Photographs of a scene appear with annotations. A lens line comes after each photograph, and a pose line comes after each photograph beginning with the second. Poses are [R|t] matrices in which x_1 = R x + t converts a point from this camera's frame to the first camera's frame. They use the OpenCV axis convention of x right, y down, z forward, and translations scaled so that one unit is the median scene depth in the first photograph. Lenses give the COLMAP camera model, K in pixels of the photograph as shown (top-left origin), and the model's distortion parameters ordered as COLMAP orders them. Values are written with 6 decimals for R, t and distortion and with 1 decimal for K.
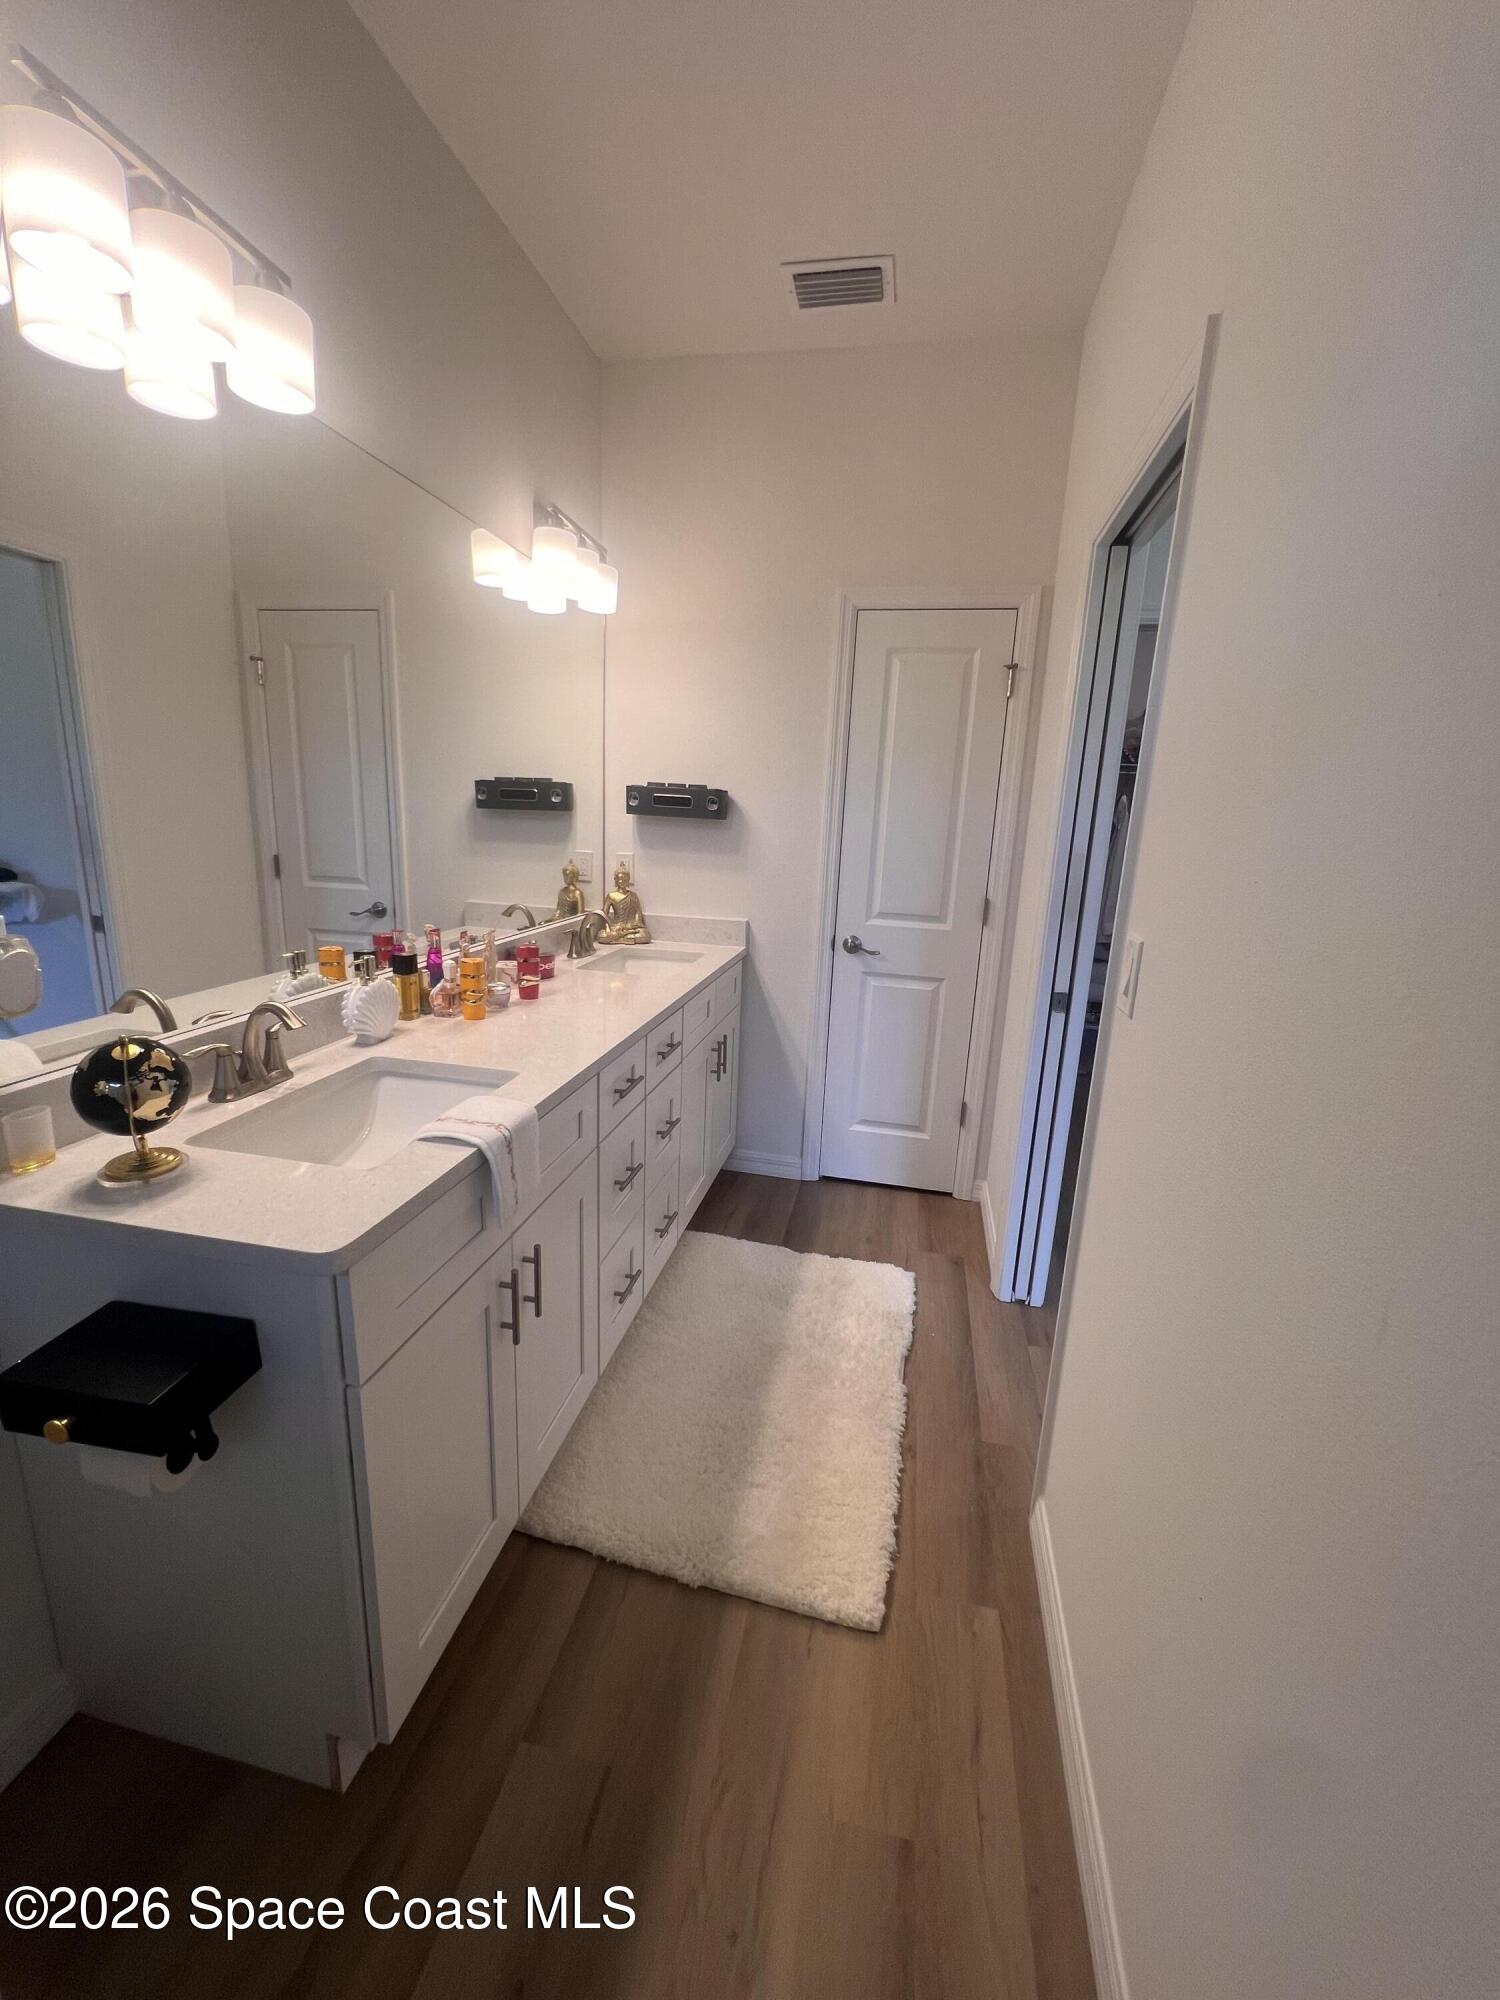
lens RADIAL K [[797.5, 0, 750.9], [0, 797.5, 997.6], [0, 0, 1]] dist [-0.000155, 0.000222]
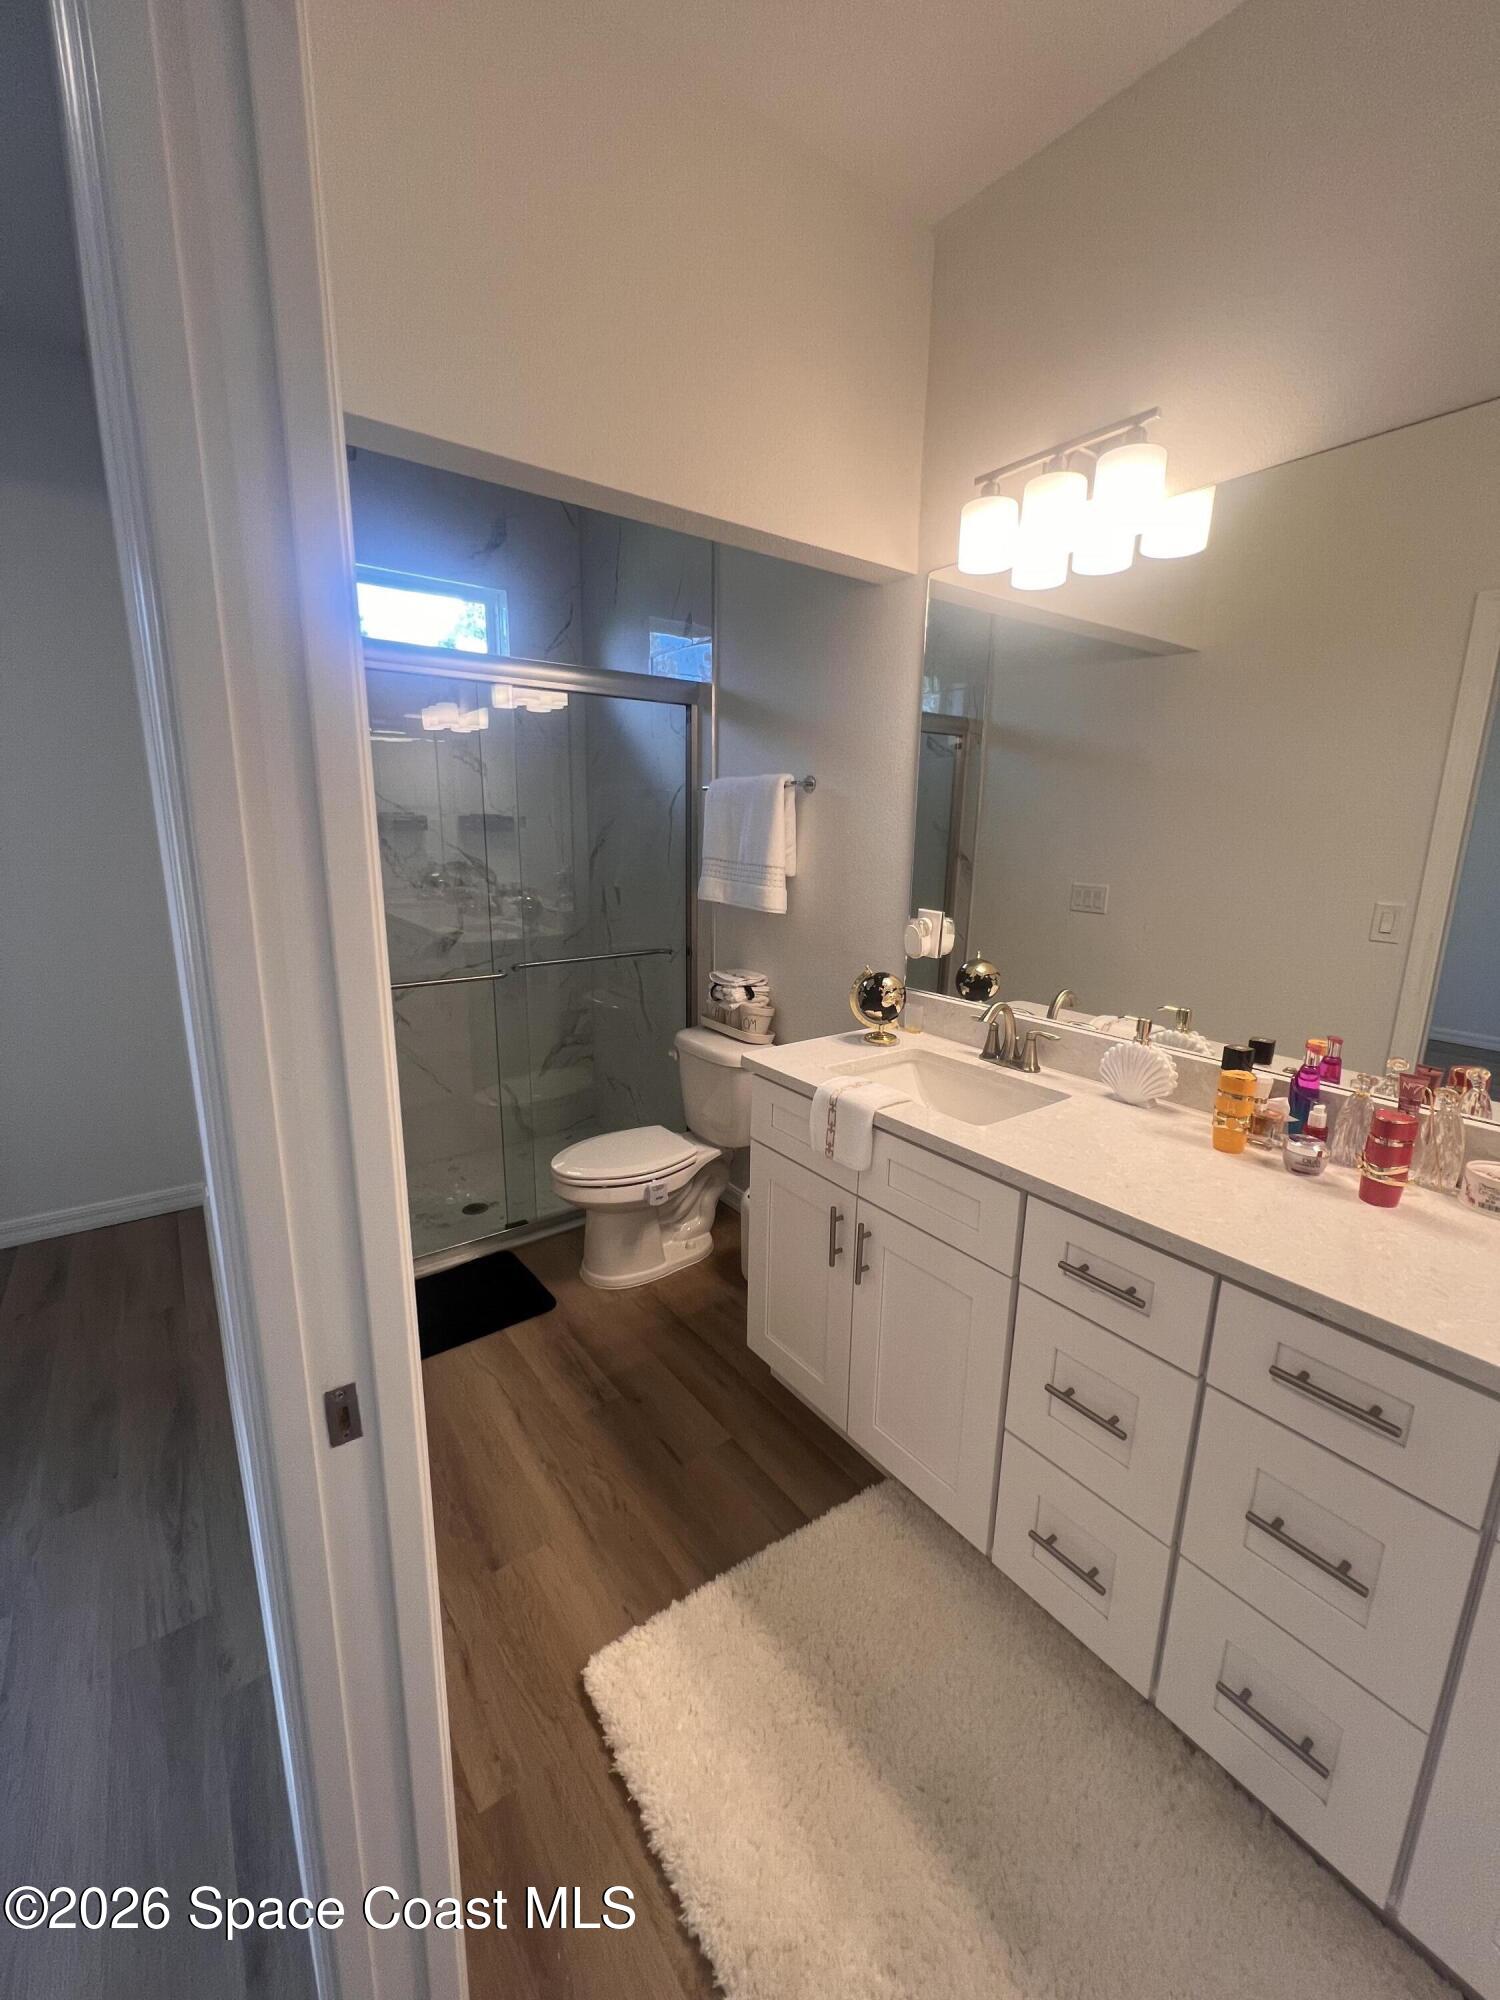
lens RADIAL K [[797.5, 0, 750.9], [0, 797.5, 997.6], [0, 0, 1]] dist [-0.000155, 0.000222]
pose [[-0.666894, 0.104797, -0.737746, 0.738433], [-0.221151, 0.917617, 0.330260, -0.380965], [0.711578, 0.383402, -0.588777, 1.578723]]
